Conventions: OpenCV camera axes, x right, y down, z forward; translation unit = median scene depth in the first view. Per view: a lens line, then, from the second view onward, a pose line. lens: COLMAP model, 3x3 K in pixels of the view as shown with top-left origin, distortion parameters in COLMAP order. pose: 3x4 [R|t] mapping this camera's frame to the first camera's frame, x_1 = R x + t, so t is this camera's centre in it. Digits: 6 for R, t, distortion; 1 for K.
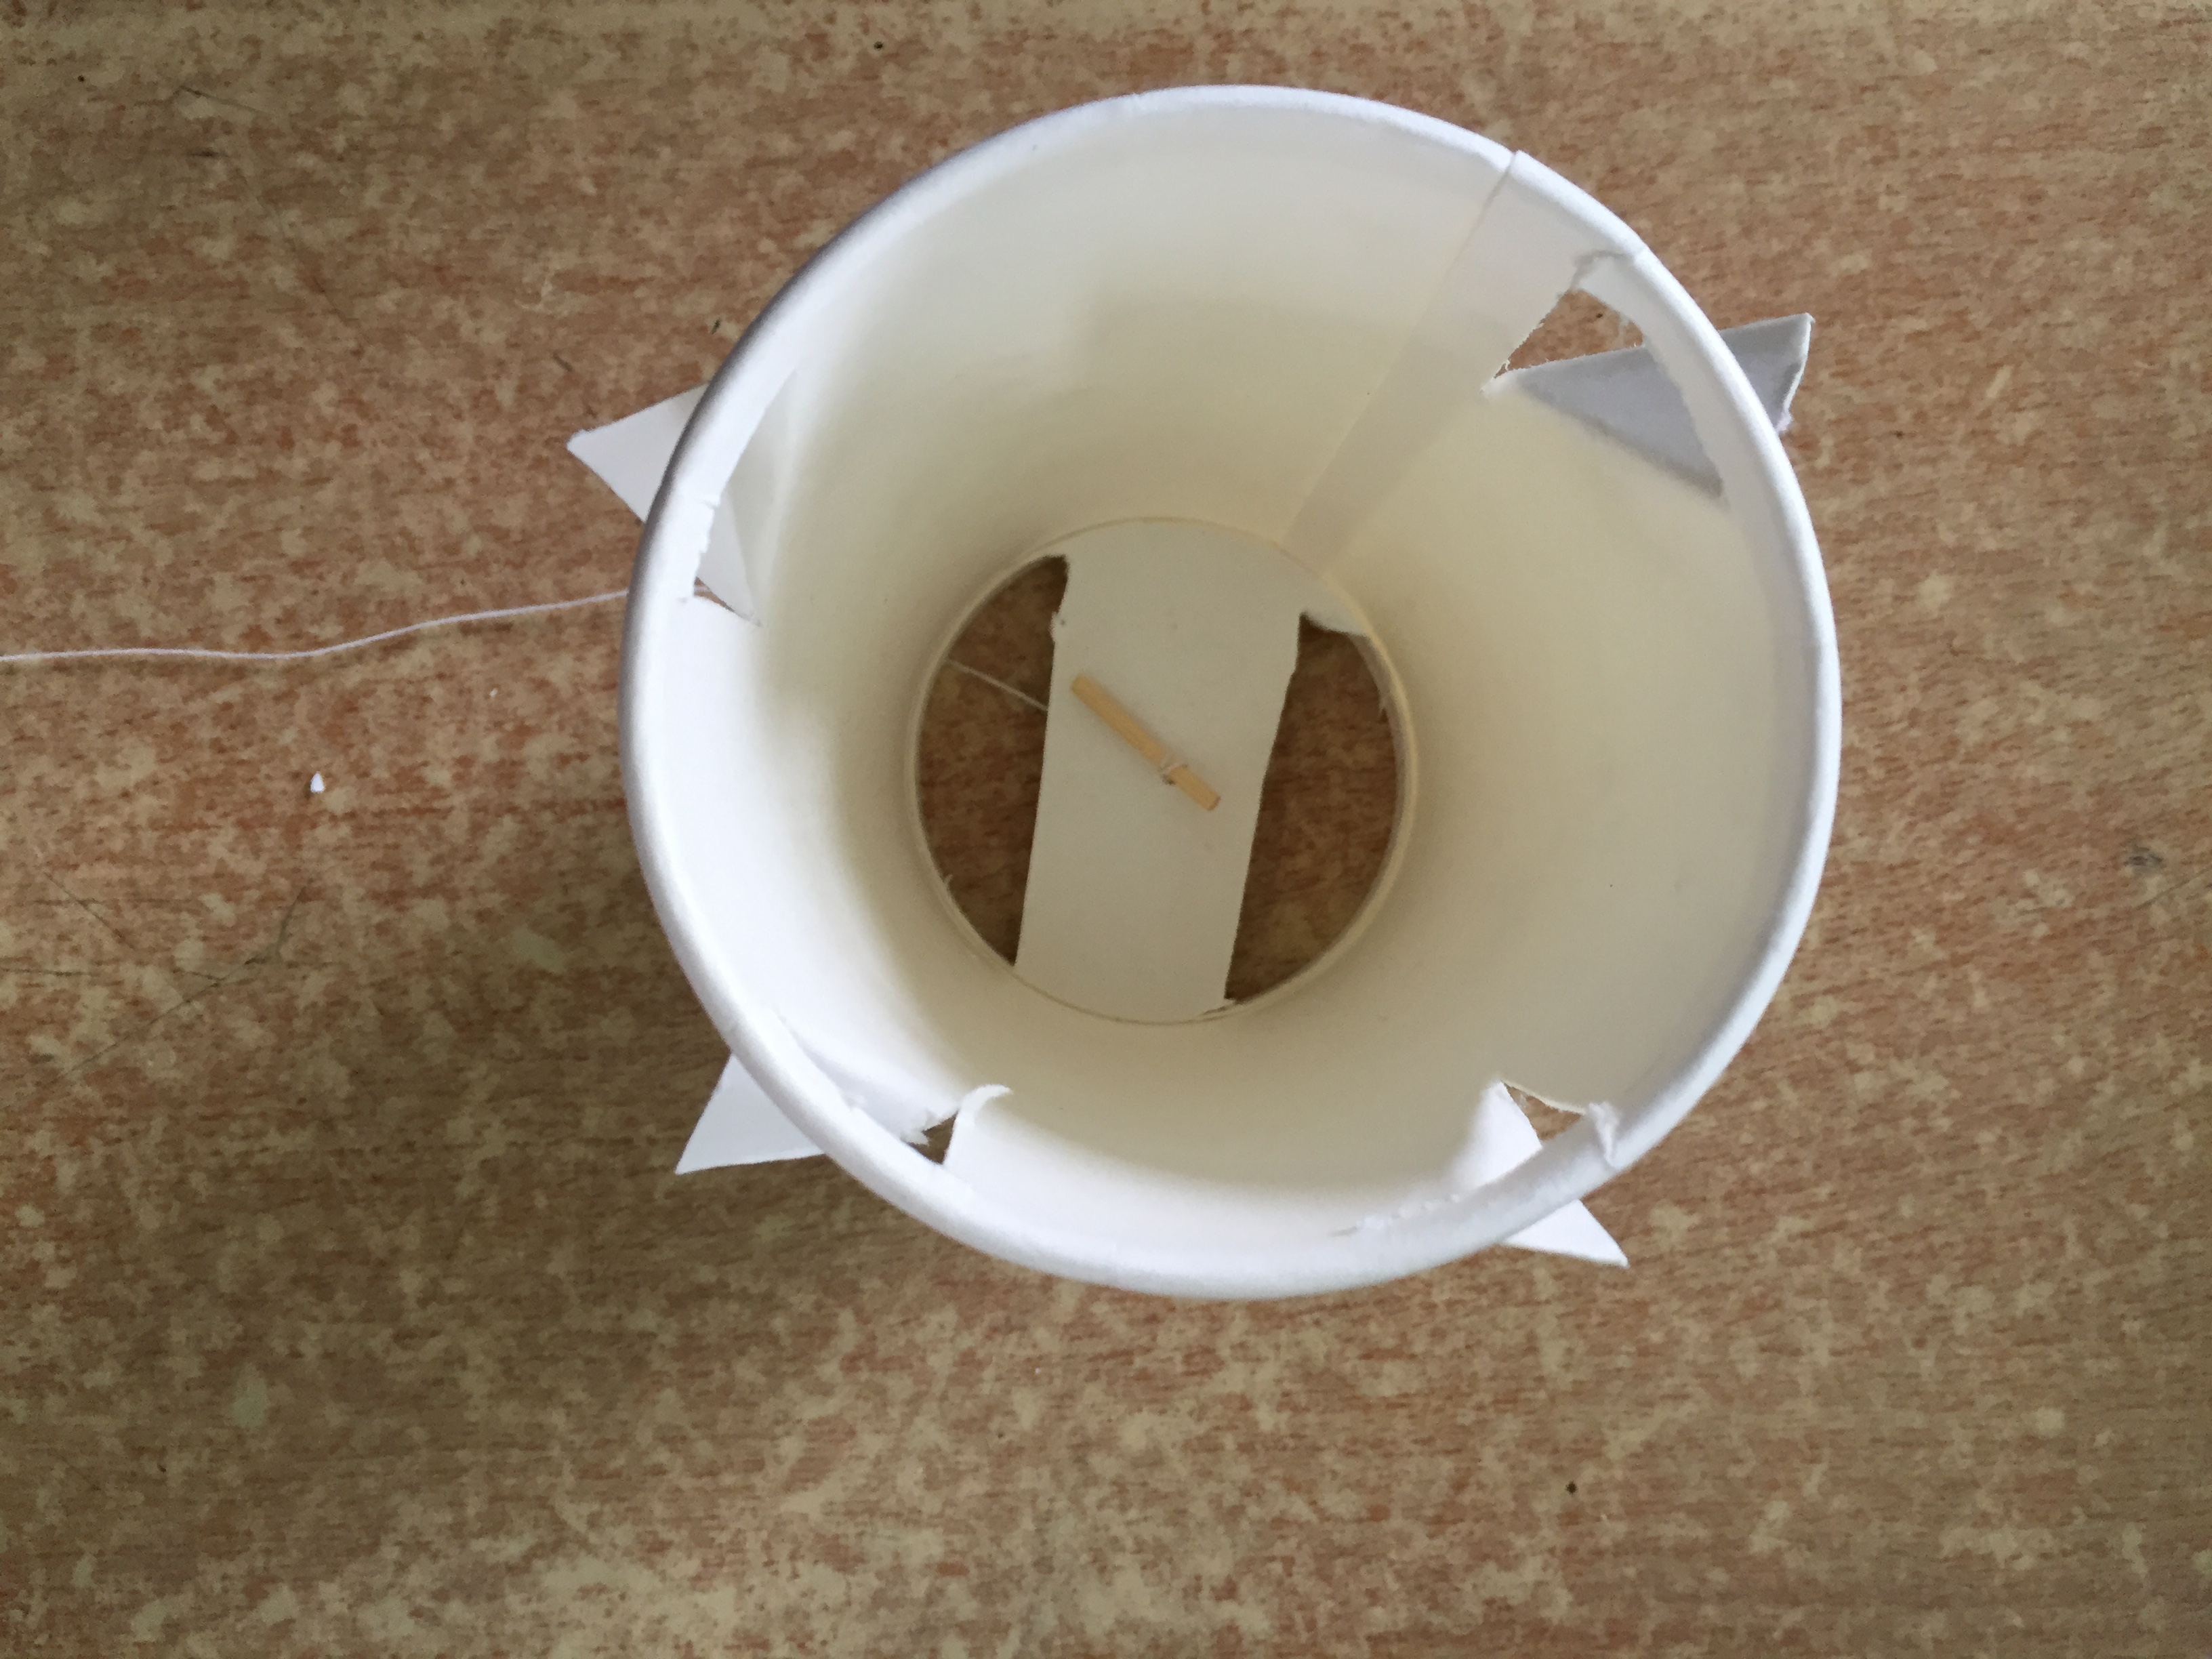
lens RADIAL K [[1873.9, 0, 1110.1], [0, 1873.9, 805.9], [0, 0, 1]] dist [0.087075, -0.149928]
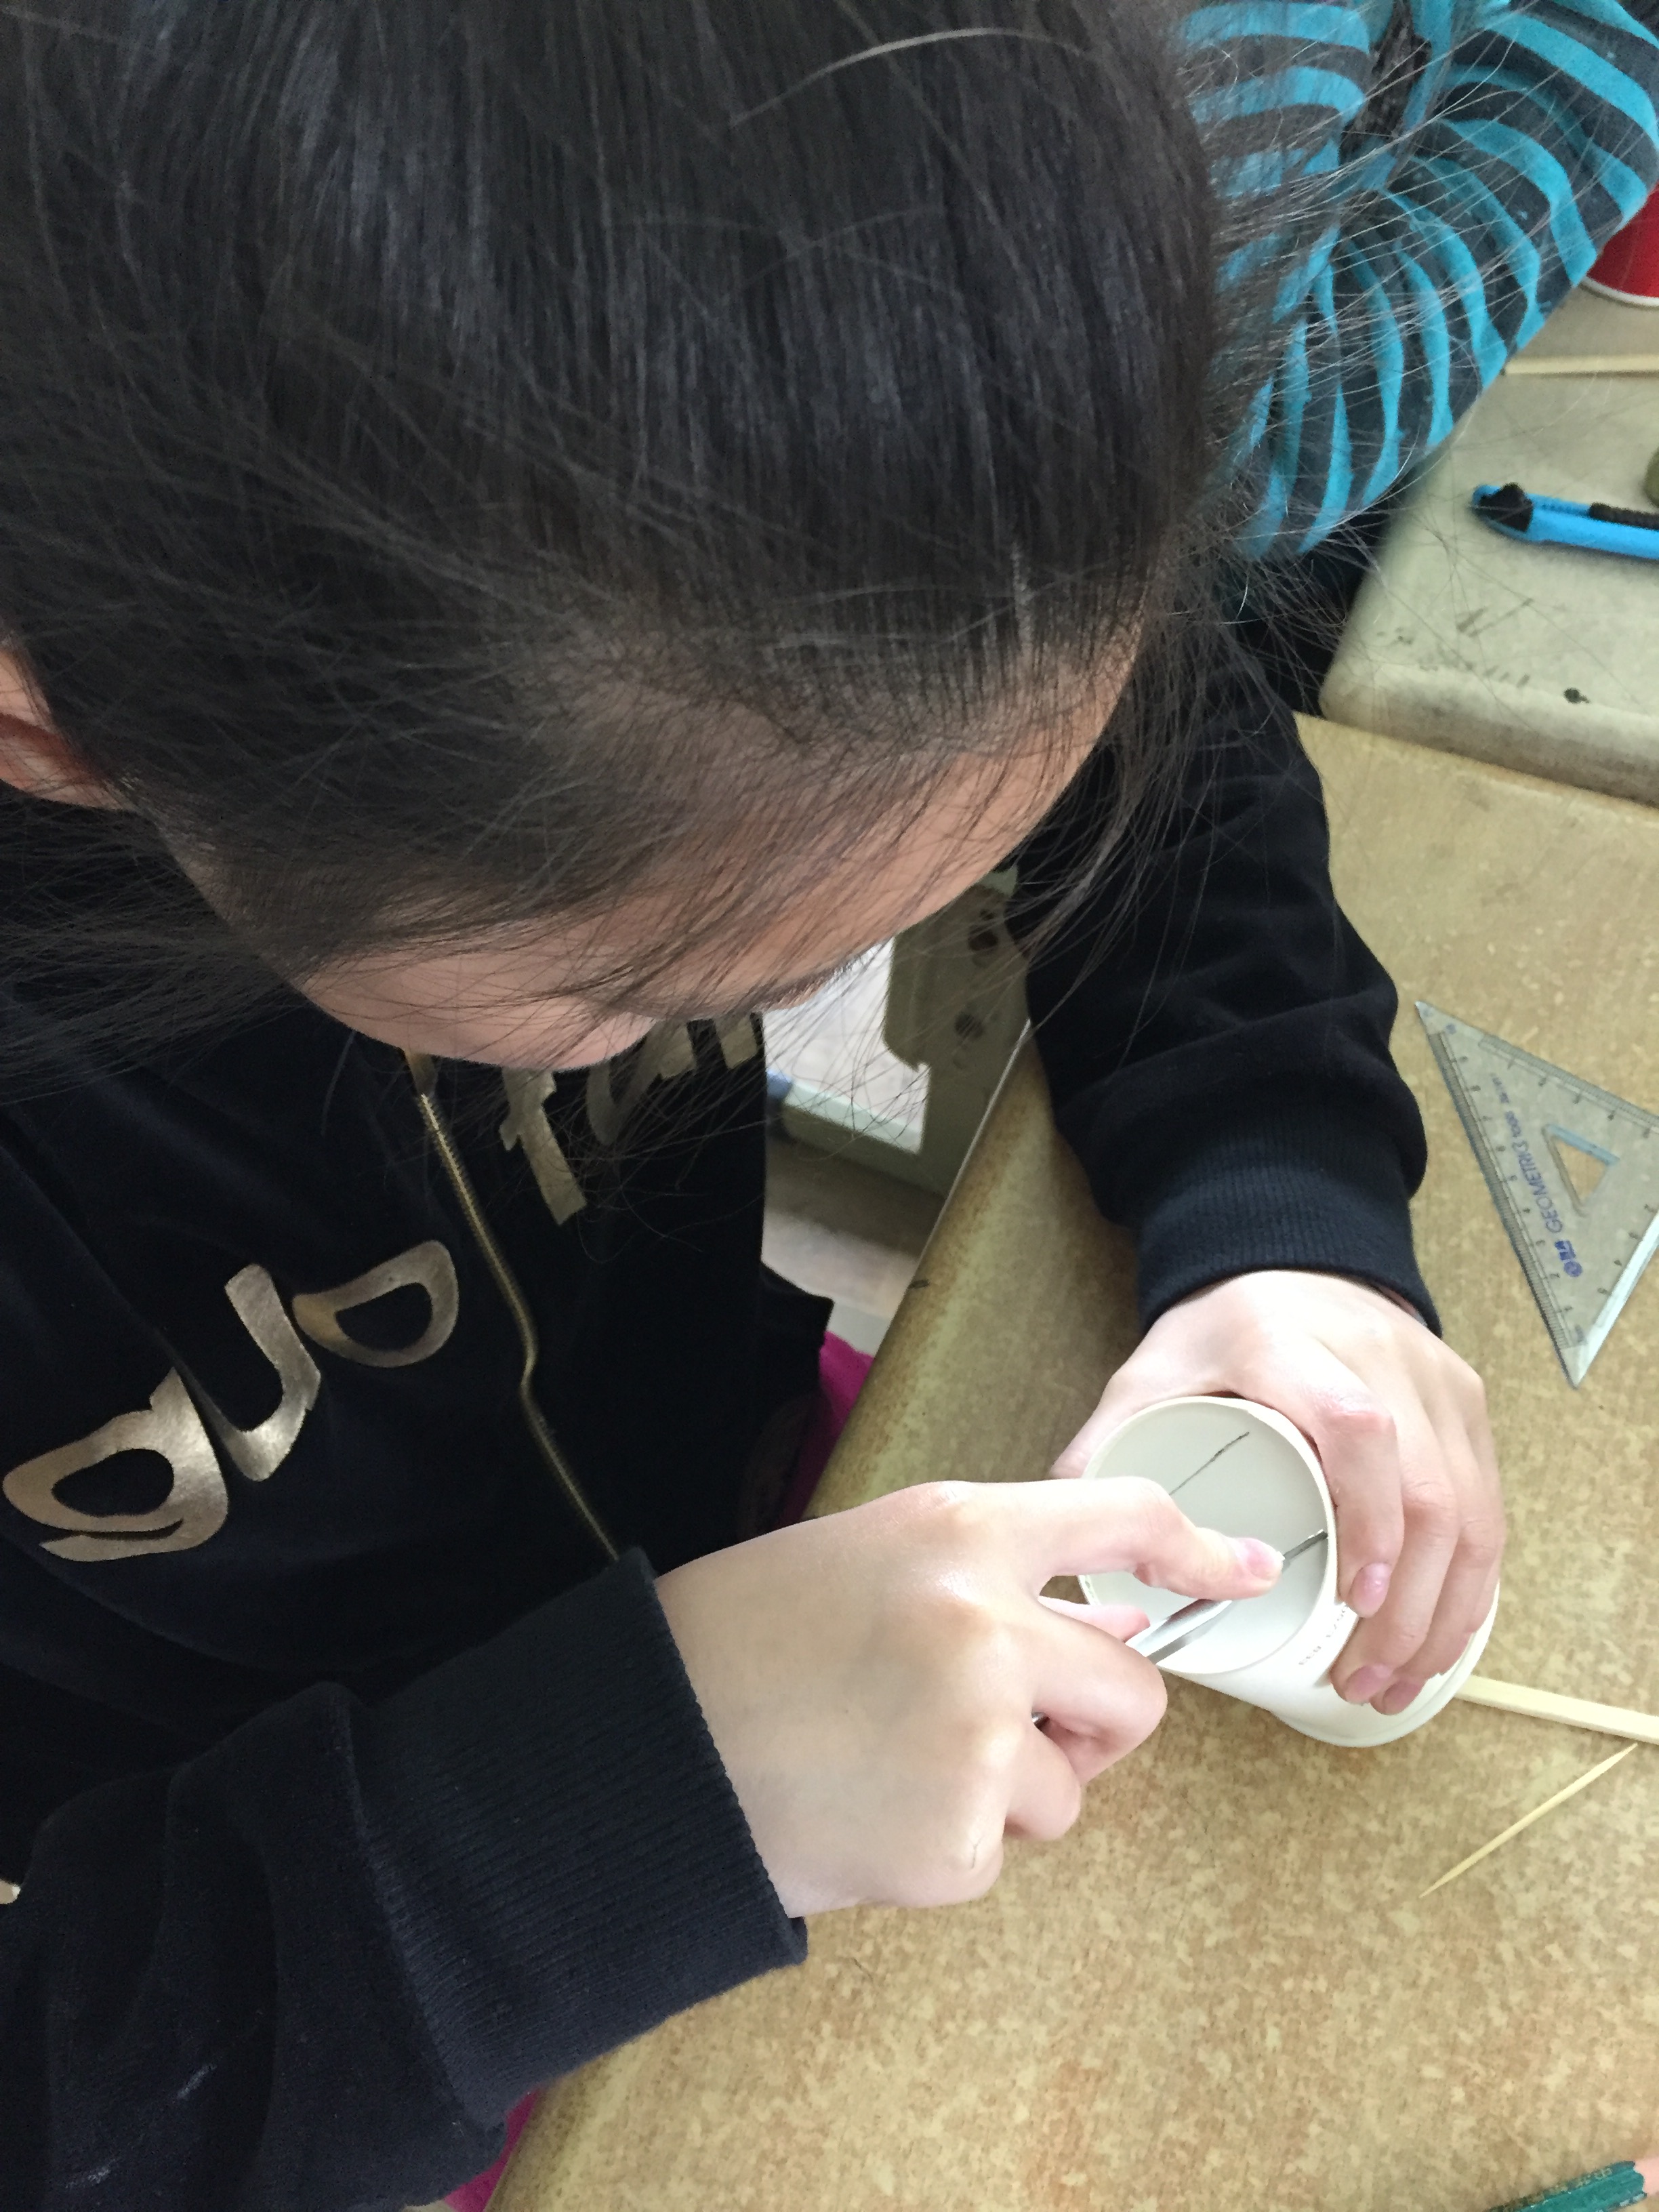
lens RADIAL K [[1873.9, 0, 839.0], [0, 1873.9, 1127.6], [0, 0, 1]] dist [0.087075, -0.149928]
pose [[0.427138, -0.779082, 0.458895, -0.986050], [0.904158, 0.363979, -0.223648, -0.101599], [0.007212, 0.510442, 0.859882, -1.235481]]
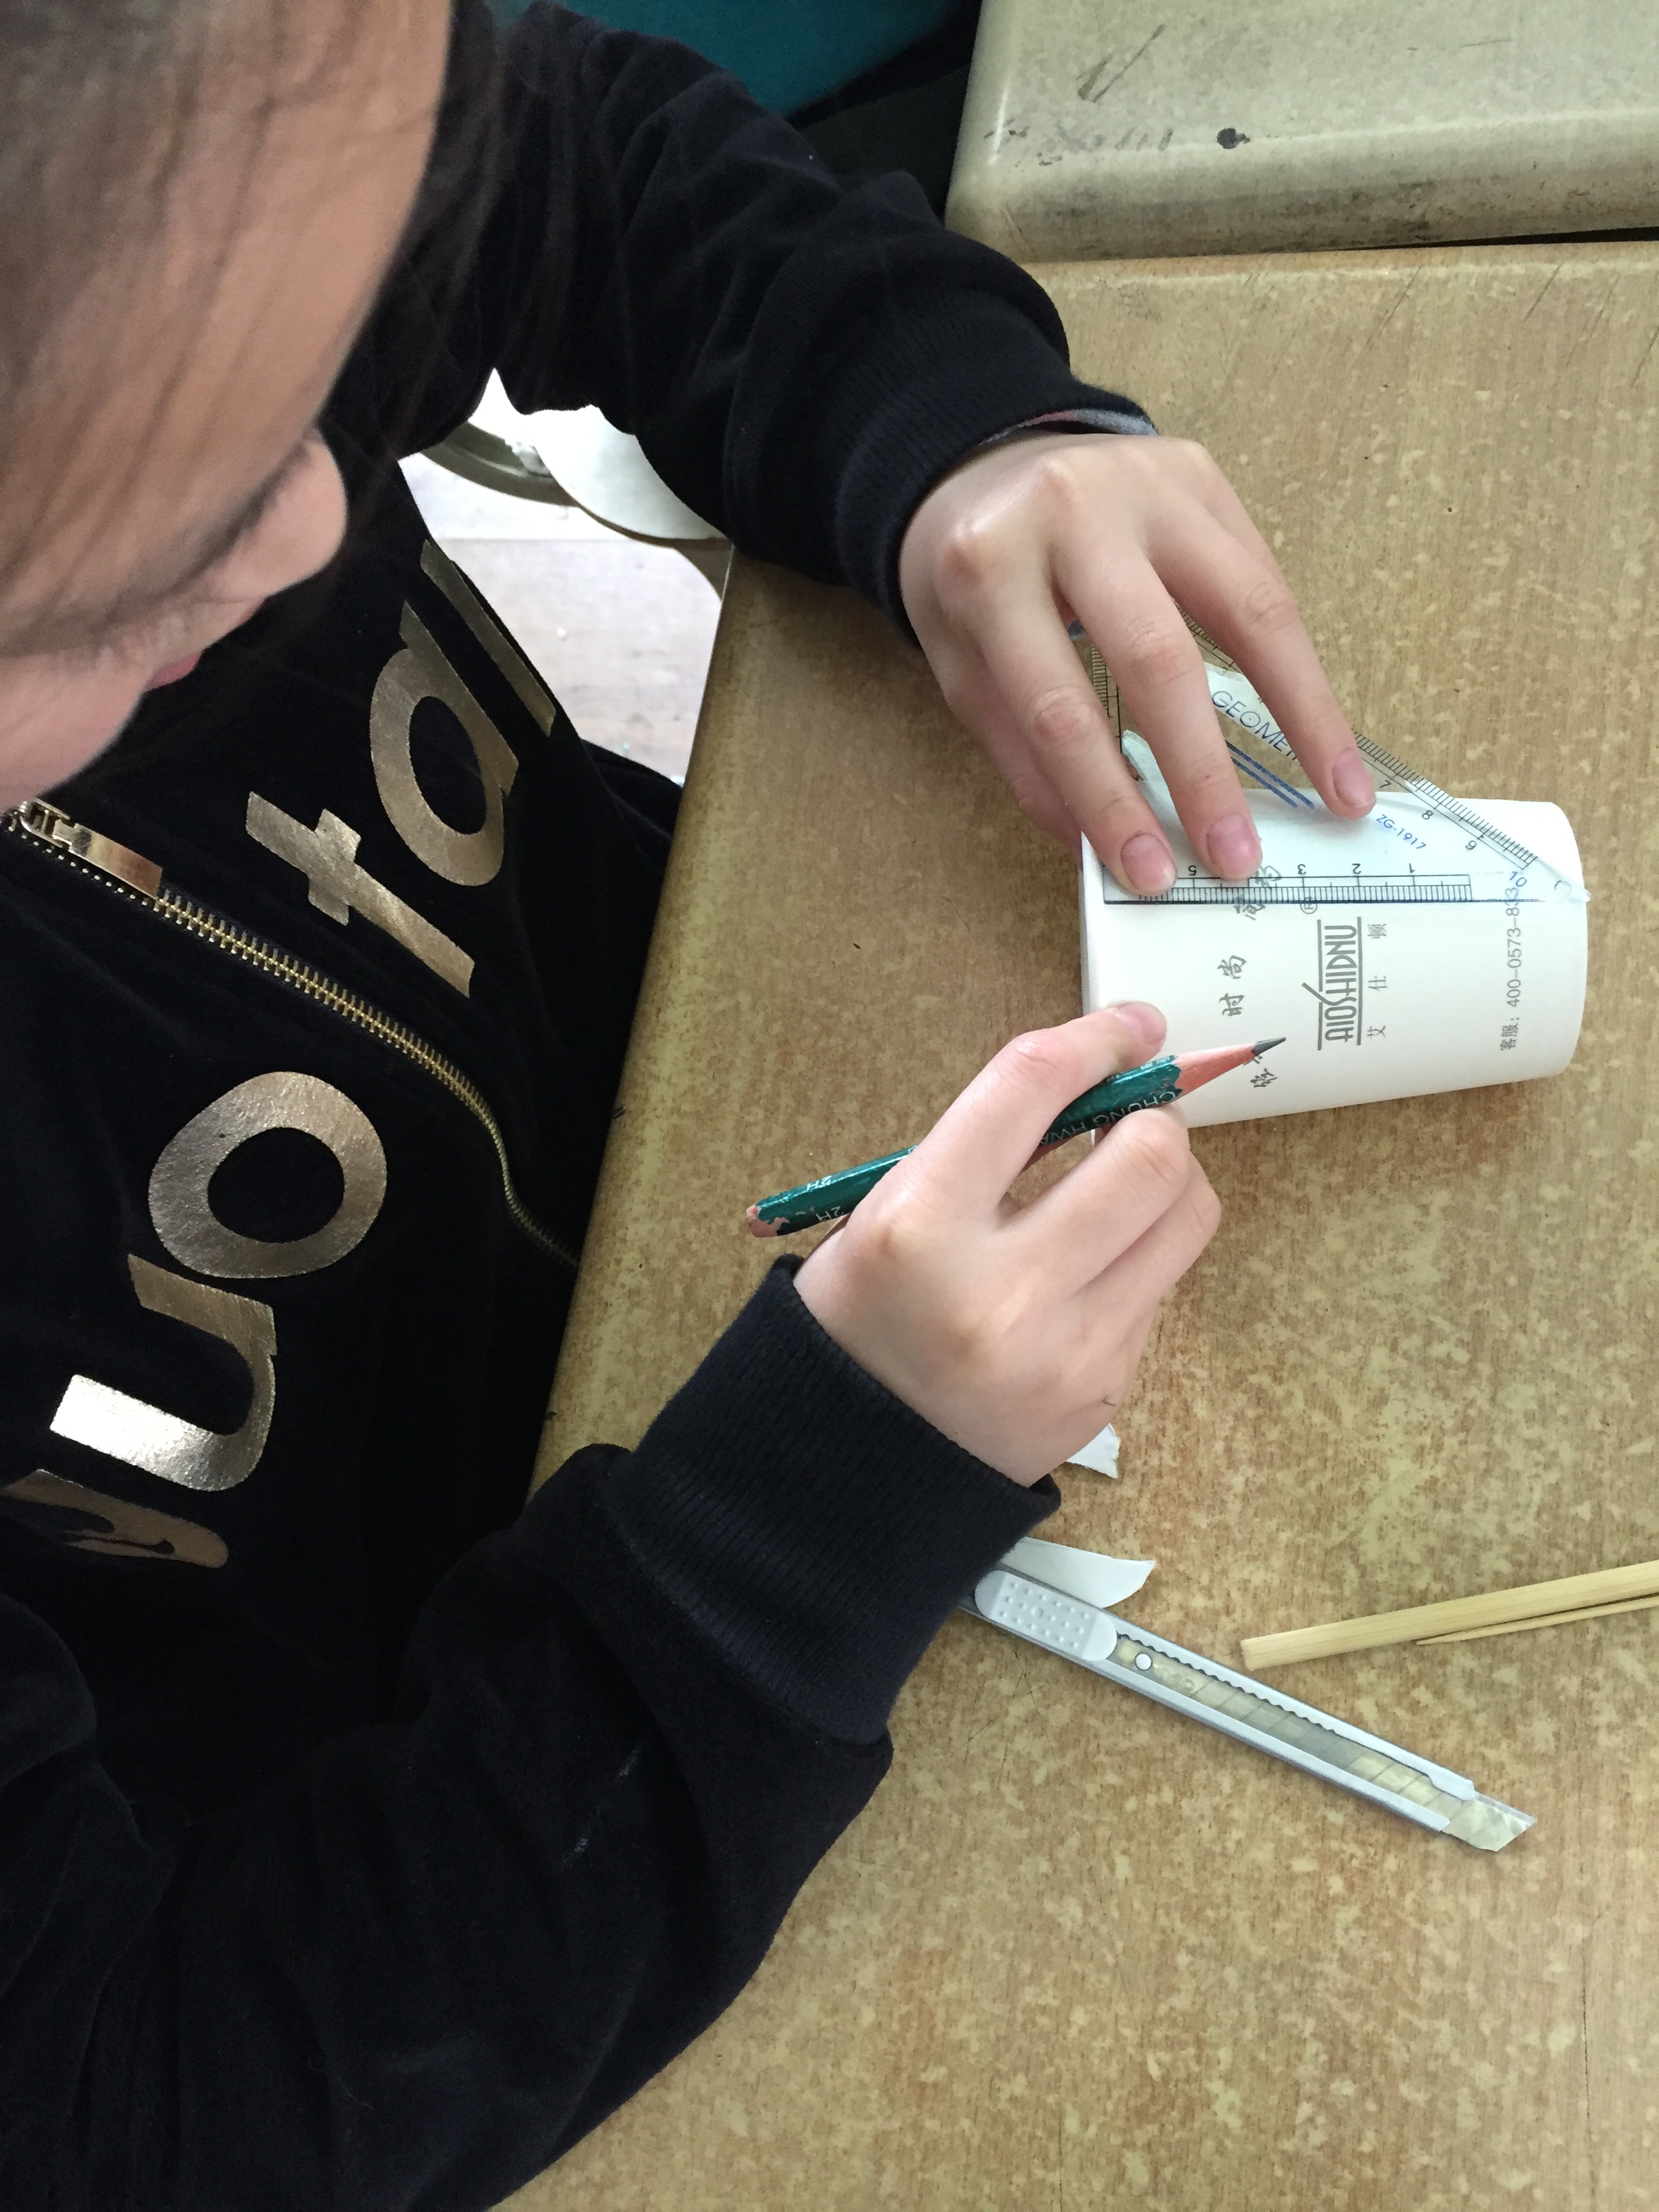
lens RADIAL K [[1873.9, 0, 844.5], [0, 1873.9, 1116.5], [0, 0, 1]] dist [0.087075, -0.149928]
pose [[0.200110, -0.942998, 0.265916, -0.478820], [0.957779, 0.131091, -0.255880, 0.326995], [0.206435, 0.305893, 0.929416, -0.940097]]
